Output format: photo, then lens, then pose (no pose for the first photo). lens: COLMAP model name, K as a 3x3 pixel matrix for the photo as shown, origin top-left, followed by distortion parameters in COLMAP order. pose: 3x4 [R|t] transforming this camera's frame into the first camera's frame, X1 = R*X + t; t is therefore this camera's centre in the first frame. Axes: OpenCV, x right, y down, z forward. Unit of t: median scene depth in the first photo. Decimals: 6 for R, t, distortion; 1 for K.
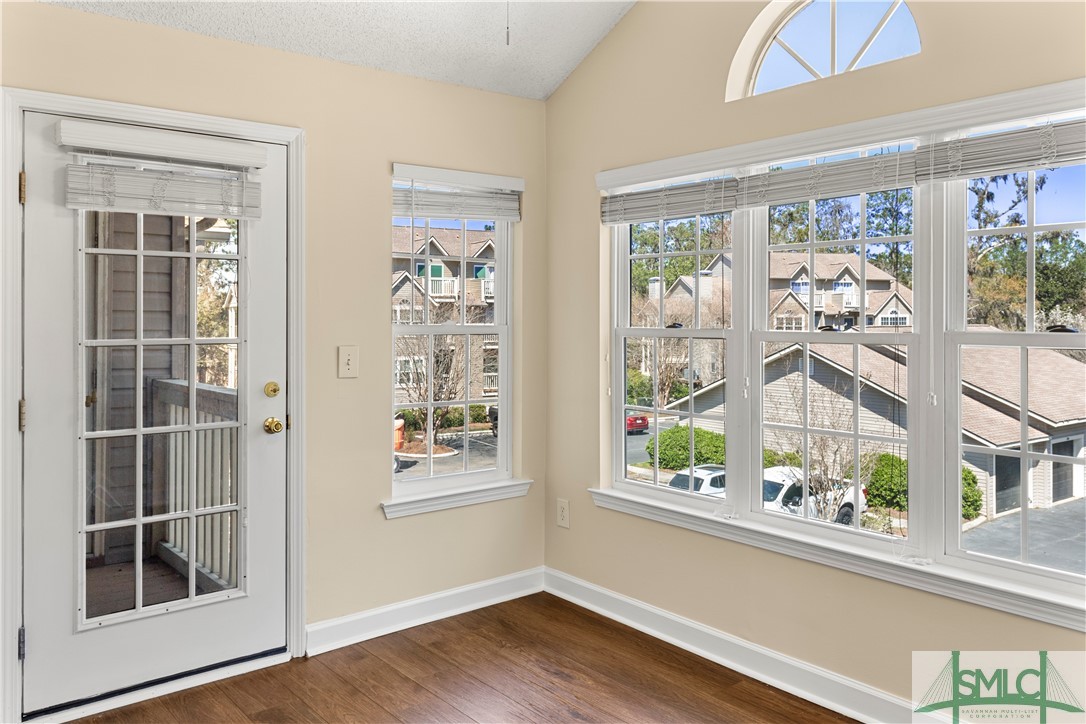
lens RADIAL K [[828.3, 0, 542.6], [0, 828.3, 314.3], [0, 0, 1]] dist [0.002760, 0.000991]
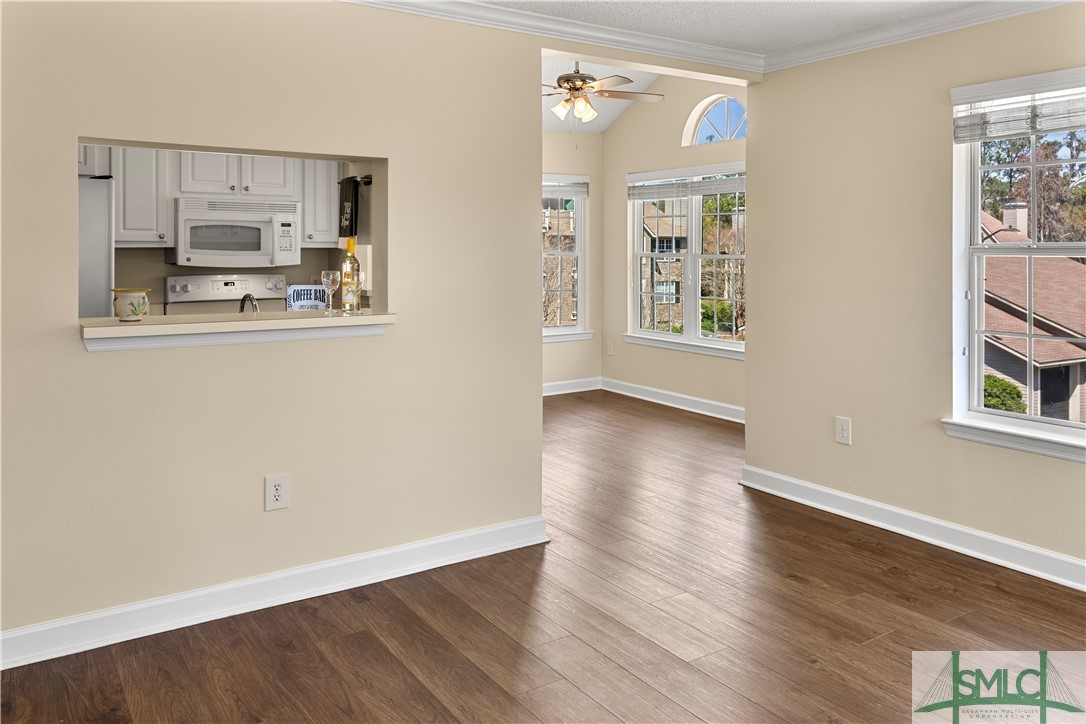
lens RADIAL K [[829.5, 0, 544.6], [0, 829.5, 249.0], [0, 0, 1]] dist [-0.002154, -0.000003]
pose [[0.994443, -0.000360, -0.105274, 0.012483], [0.001091, 0.999976, 0.006882, -0.000912], [0.105269, -0.006958, 0.994419, -0.154532]]
